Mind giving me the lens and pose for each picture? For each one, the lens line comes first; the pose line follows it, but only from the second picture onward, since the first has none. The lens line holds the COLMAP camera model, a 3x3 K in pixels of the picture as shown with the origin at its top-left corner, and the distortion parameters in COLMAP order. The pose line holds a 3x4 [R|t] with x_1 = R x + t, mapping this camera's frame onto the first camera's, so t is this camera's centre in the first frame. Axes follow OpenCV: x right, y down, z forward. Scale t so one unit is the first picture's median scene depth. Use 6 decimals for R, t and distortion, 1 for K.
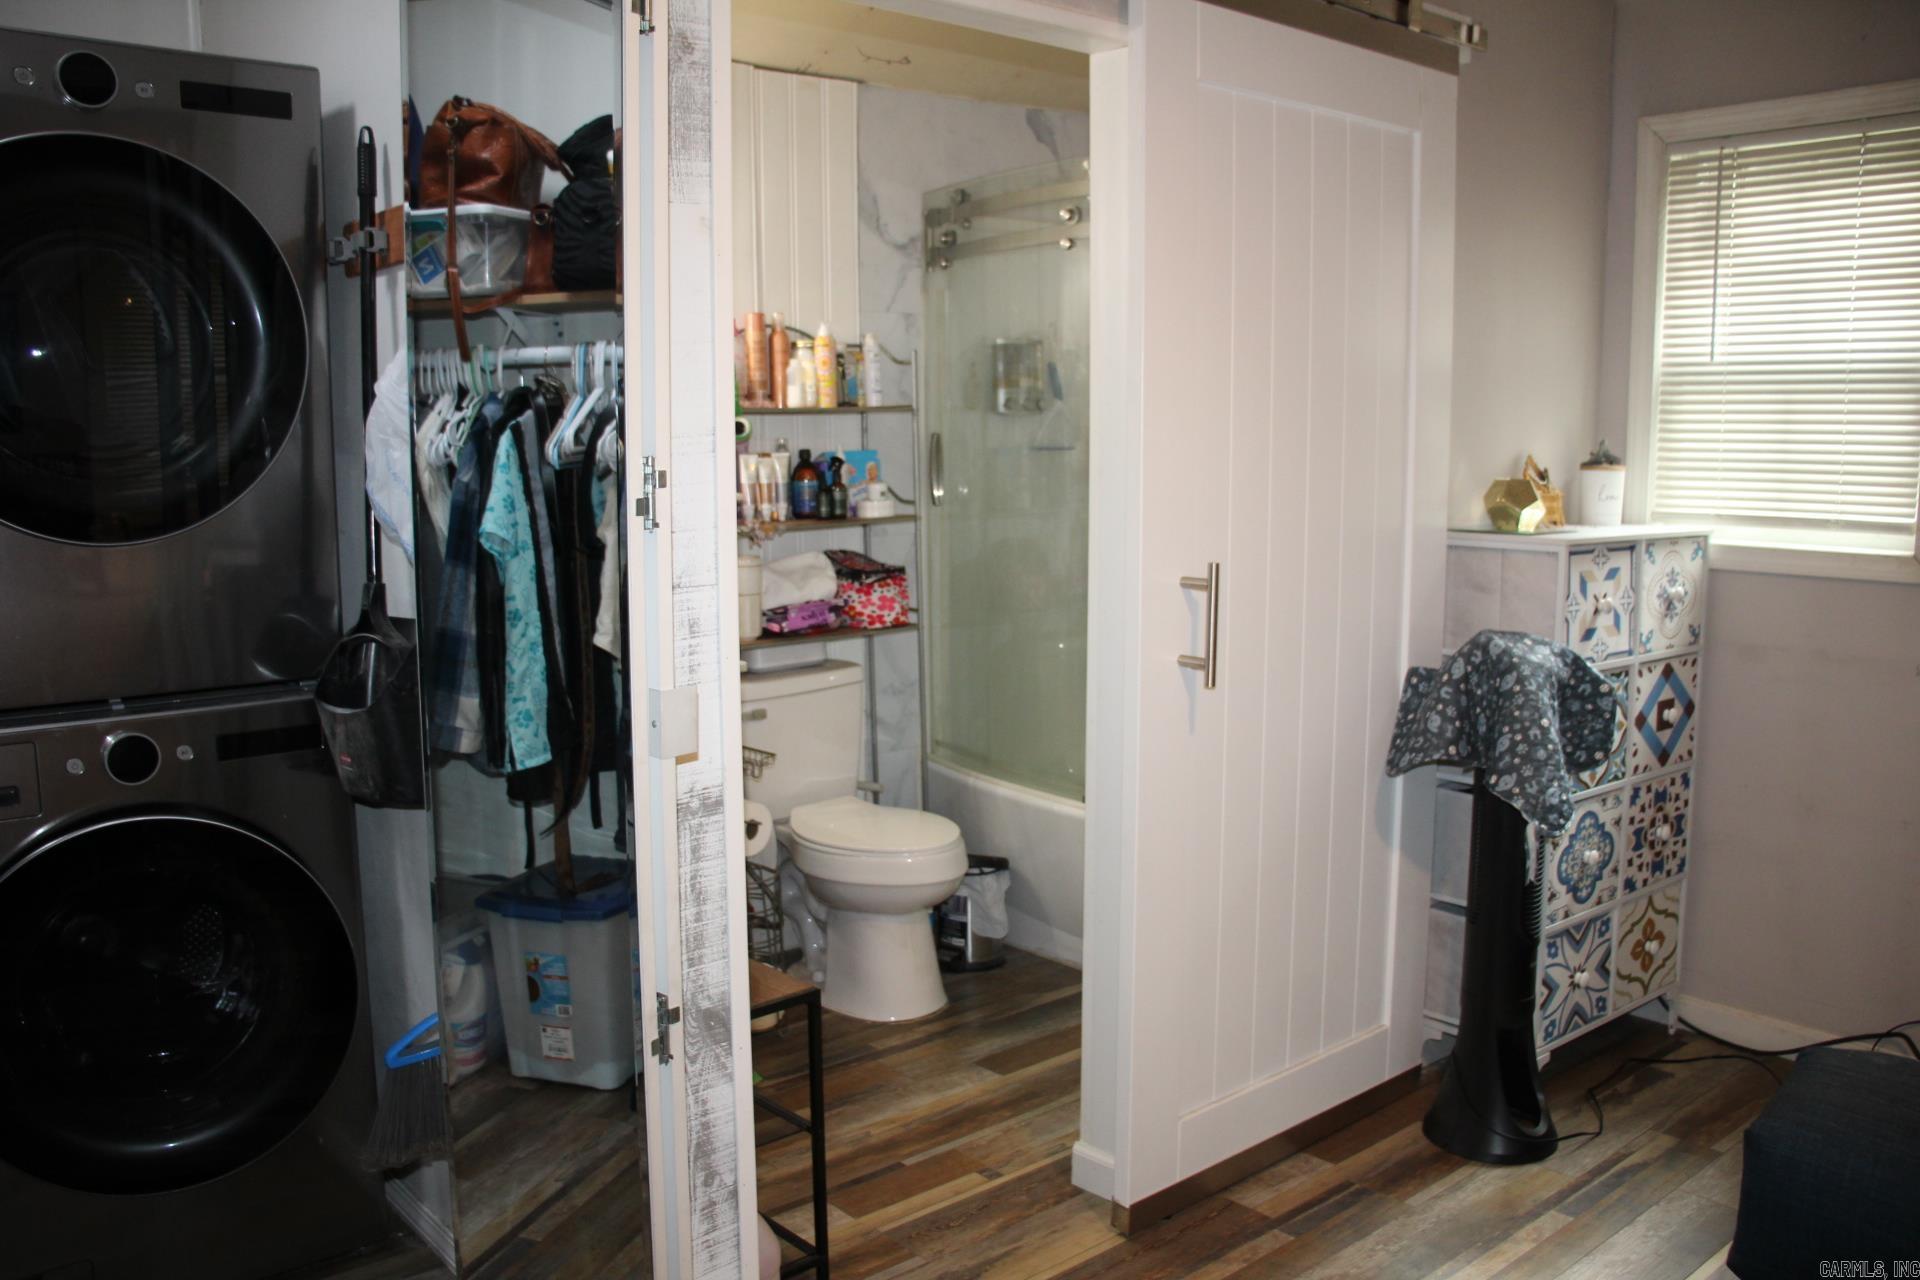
lens RADIAL K [[1573.8, 0, 960.0], [0, 1573.8, 640.0], [0, 0, 1]] dist [-0.079337, 0.001026]
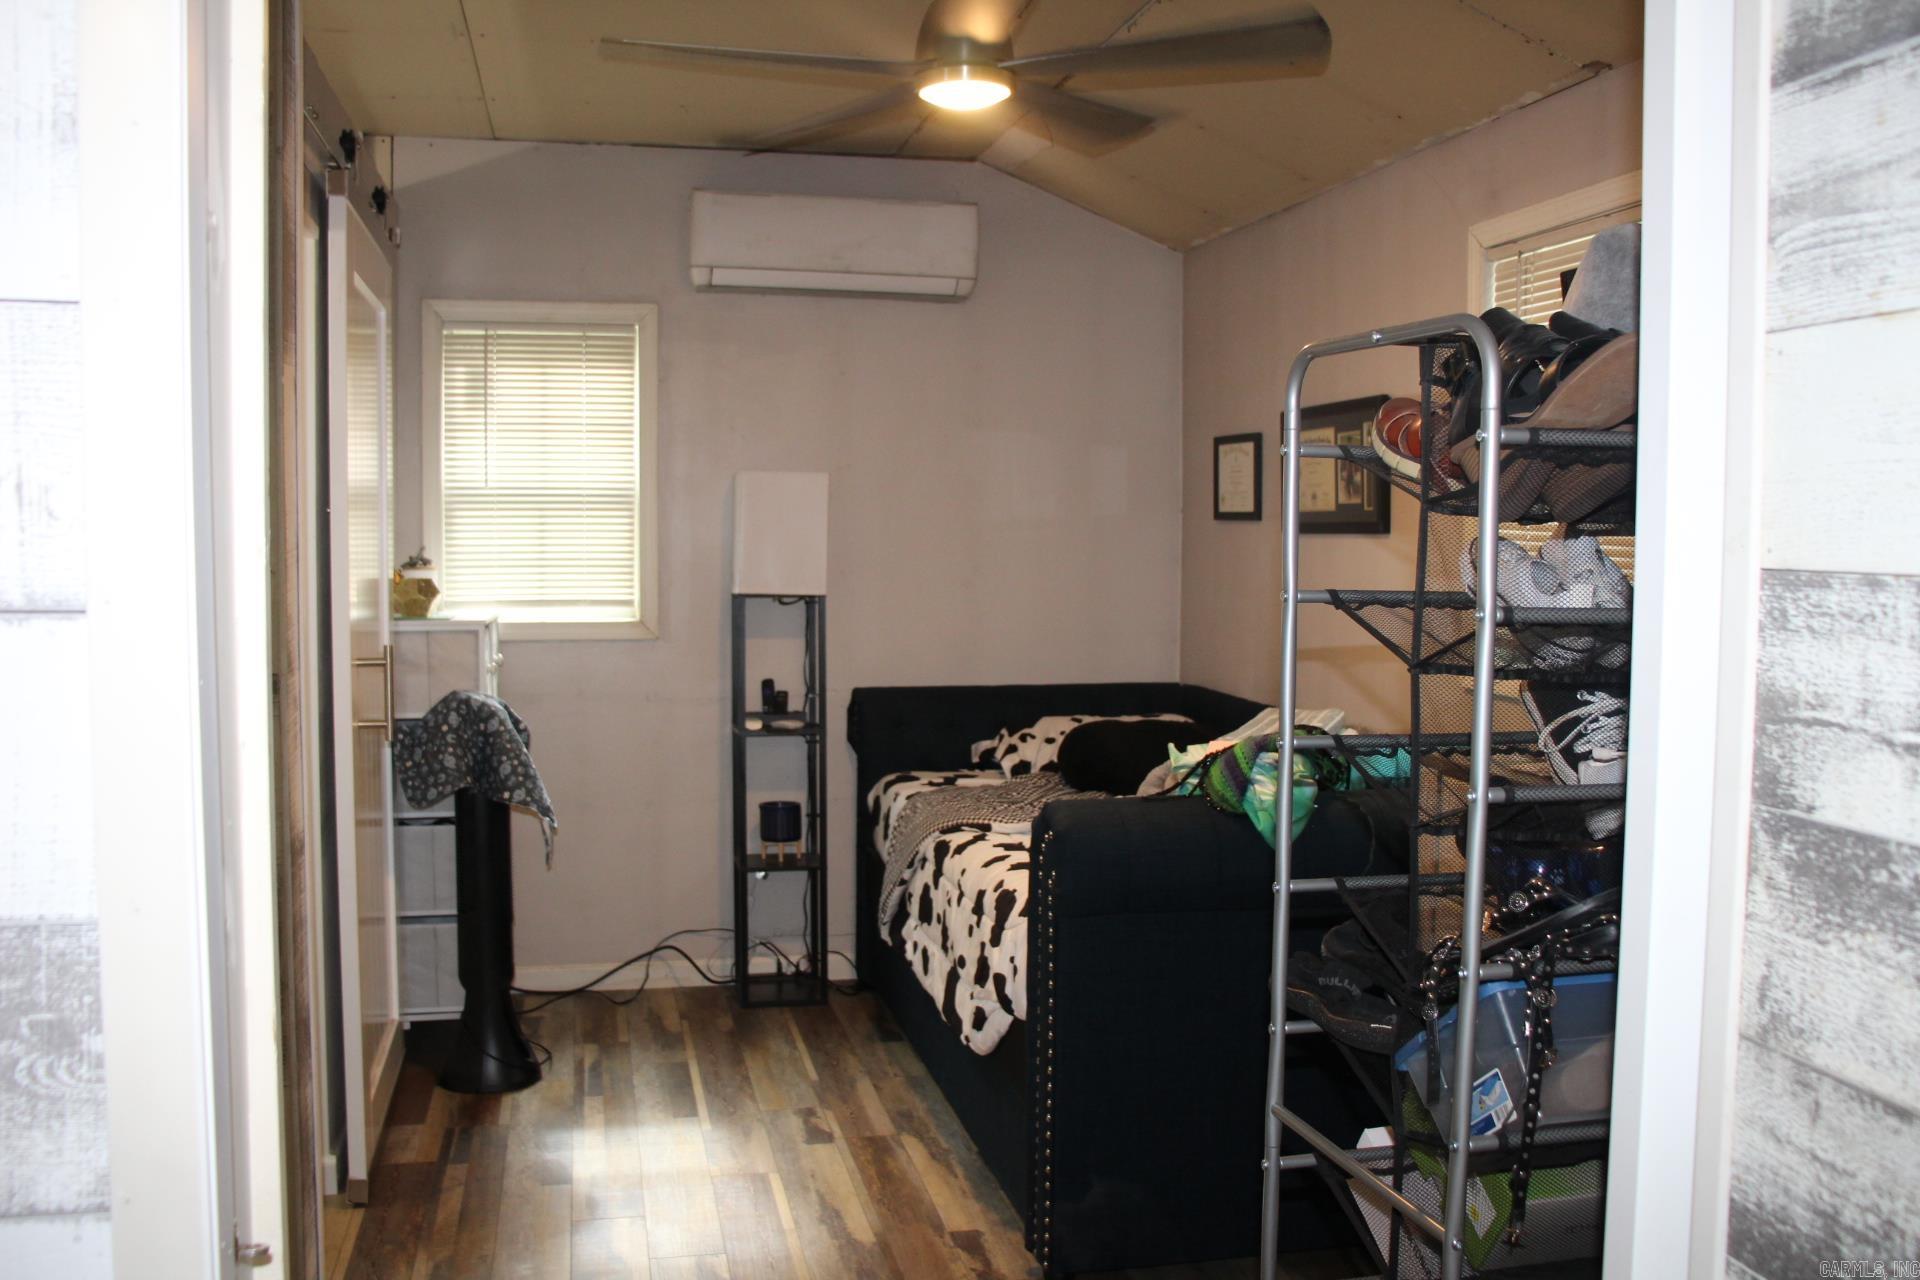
lens RADIAL K [[1707.7, 0, 954.8], [0, 1707.7, 646.8], [0, 0, 1]] dist [-0.154743, 0.155125]
pose [[0.487394, -0.055969, 0.871386, -0.681412], [0.116082, 0.993239, -0.001133, 0.007408], [-0.865432, 0.101704, 0.490596, -0.066691]]
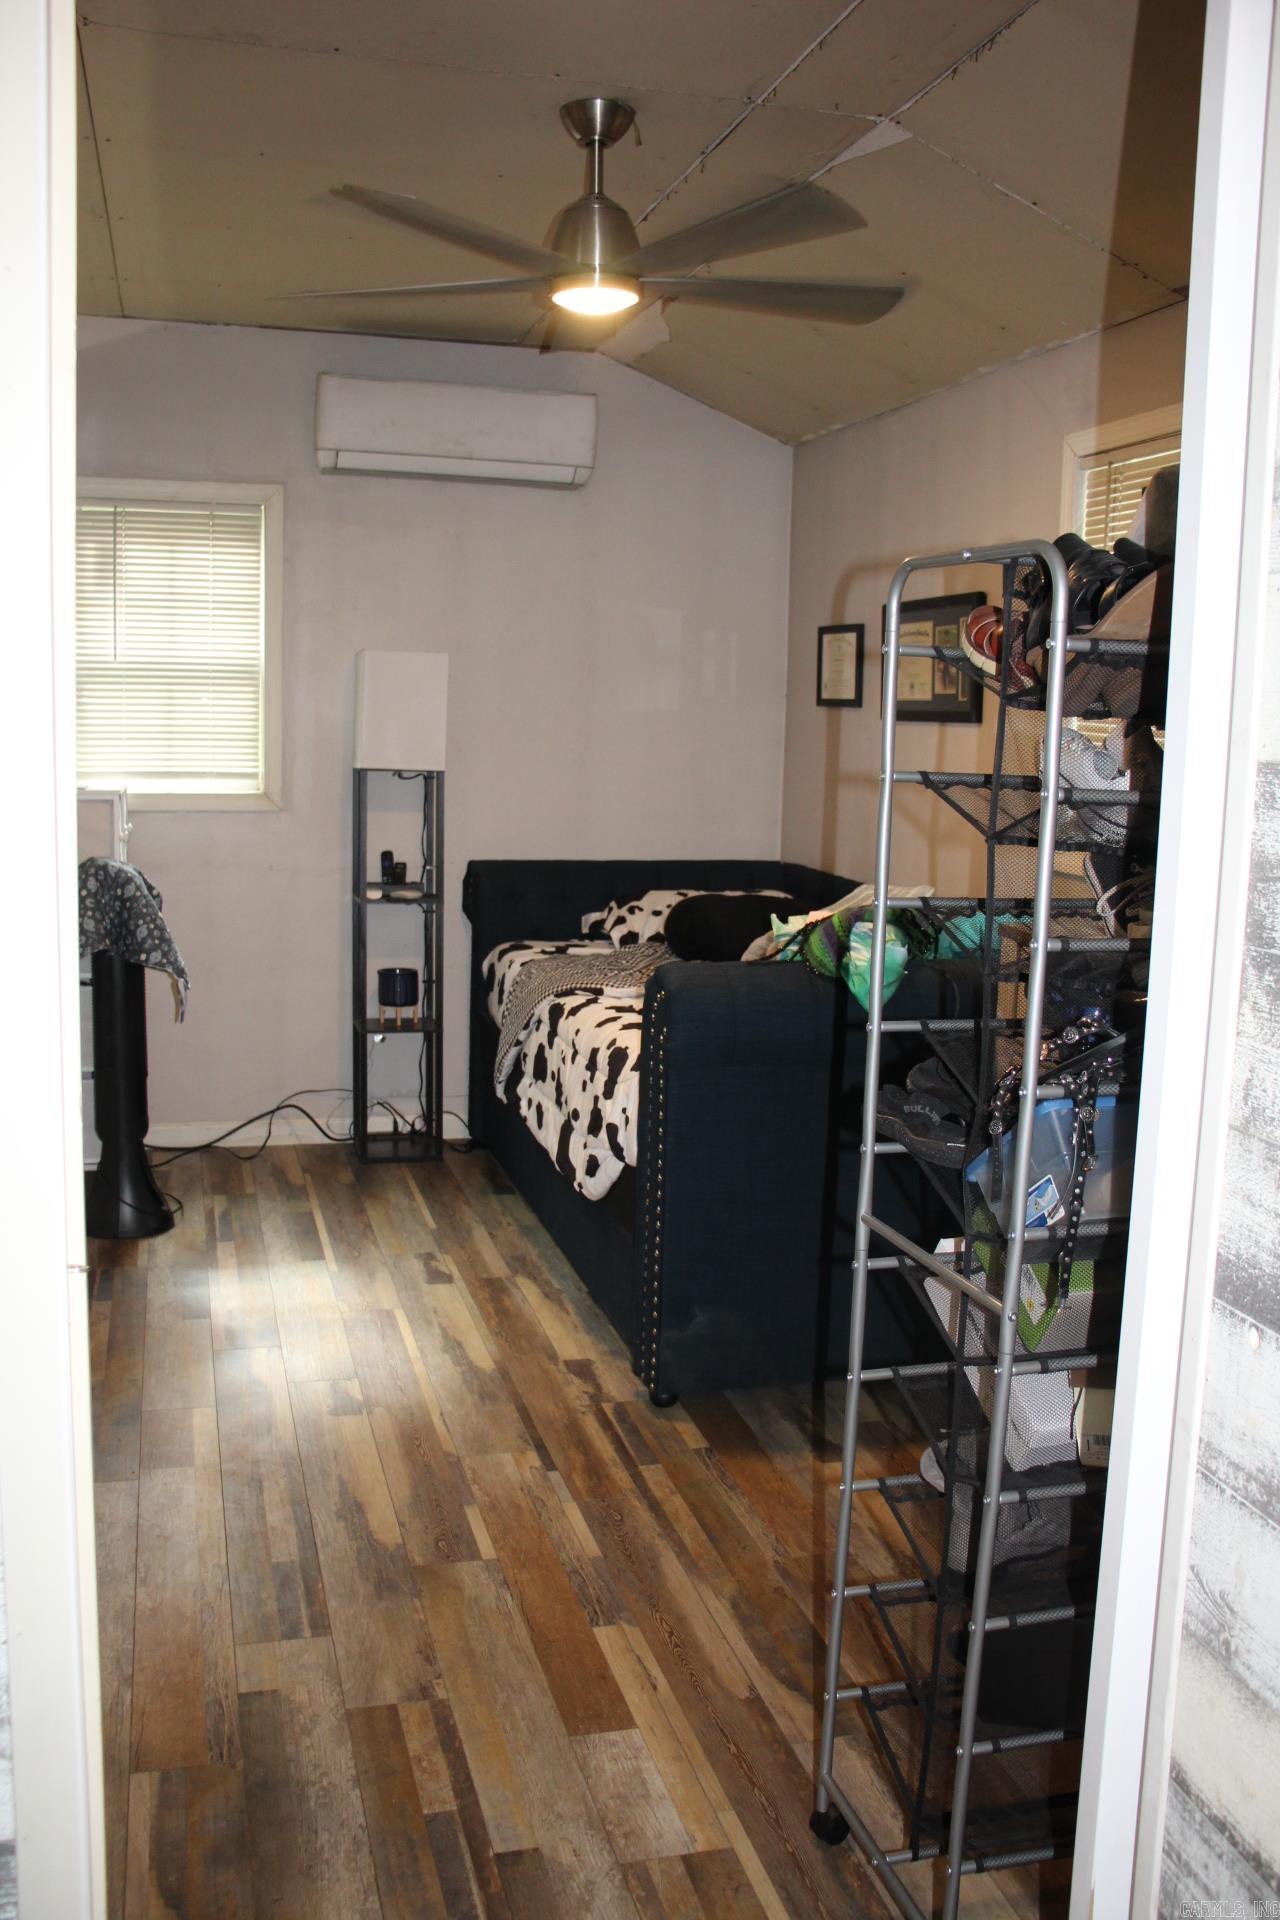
lens RADIAL K [[1707.7, 0, 640.0], [0, 1707.7, 960.0], [0, 0, 1]] dist [-0.154743, 0.155125]
pose [[0.442422, -0.117251, 0.889109, -0.763083], [0.099013, 0.991742, 0.081517, 0.010318], [-0.891325, 0.051969, 0.450377, -0.093102]]
